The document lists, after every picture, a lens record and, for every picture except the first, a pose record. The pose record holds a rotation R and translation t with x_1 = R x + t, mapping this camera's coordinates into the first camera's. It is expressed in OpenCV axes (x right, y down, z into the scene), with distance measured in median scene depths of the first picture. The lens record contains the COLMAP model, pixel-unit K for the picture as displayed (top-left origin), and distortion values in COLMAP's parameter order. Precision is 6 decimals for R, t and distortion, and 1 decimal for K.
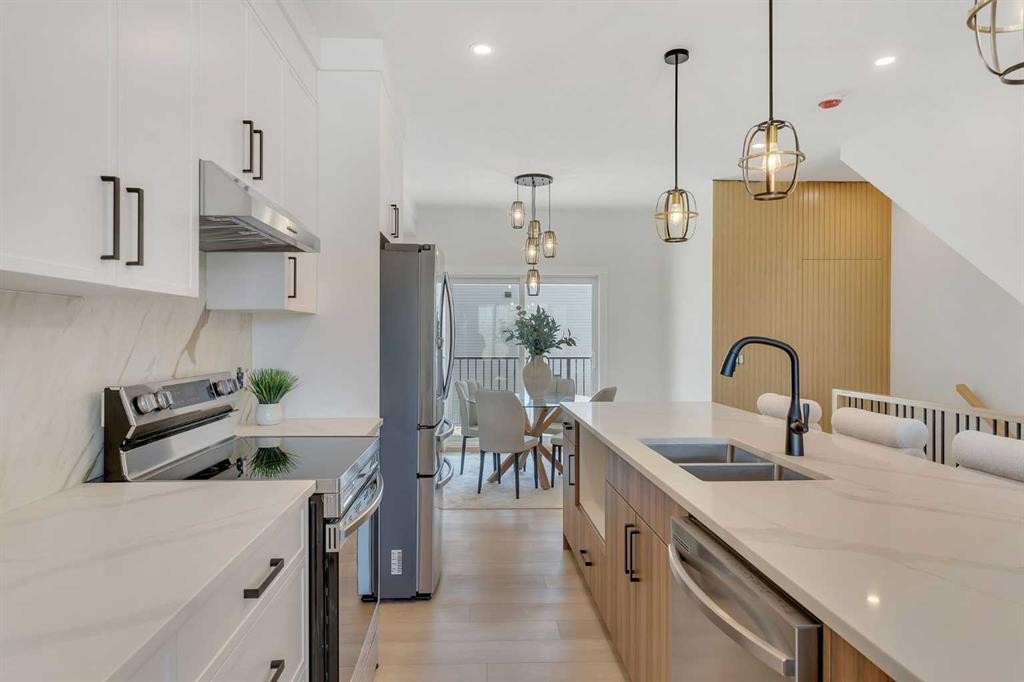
lens RADIAL K [[611.9, 0, 509.2], [0, 611.9, 338.3], [0, 0, 1]] dist [0.001357, 0.000234]
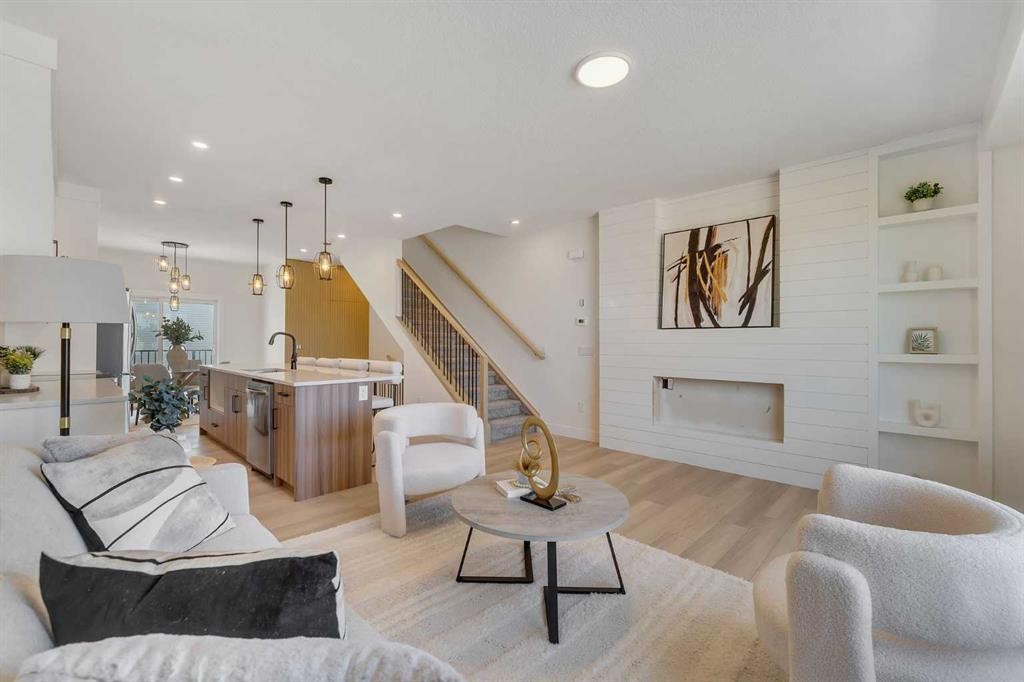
lens RADIAL K [[433.2, 0, 504.4], [0, 433.2, 338.9], [0, 0, 1]] dist [-0.001674, -0.000536]
pose [[0.739753, 0.005139, 0.672859, -0.095355], [-0.001053, 0.999978, -0.006479, 0.017139], [-0.672878, 0.004085, 0.739743, -0.550941]]
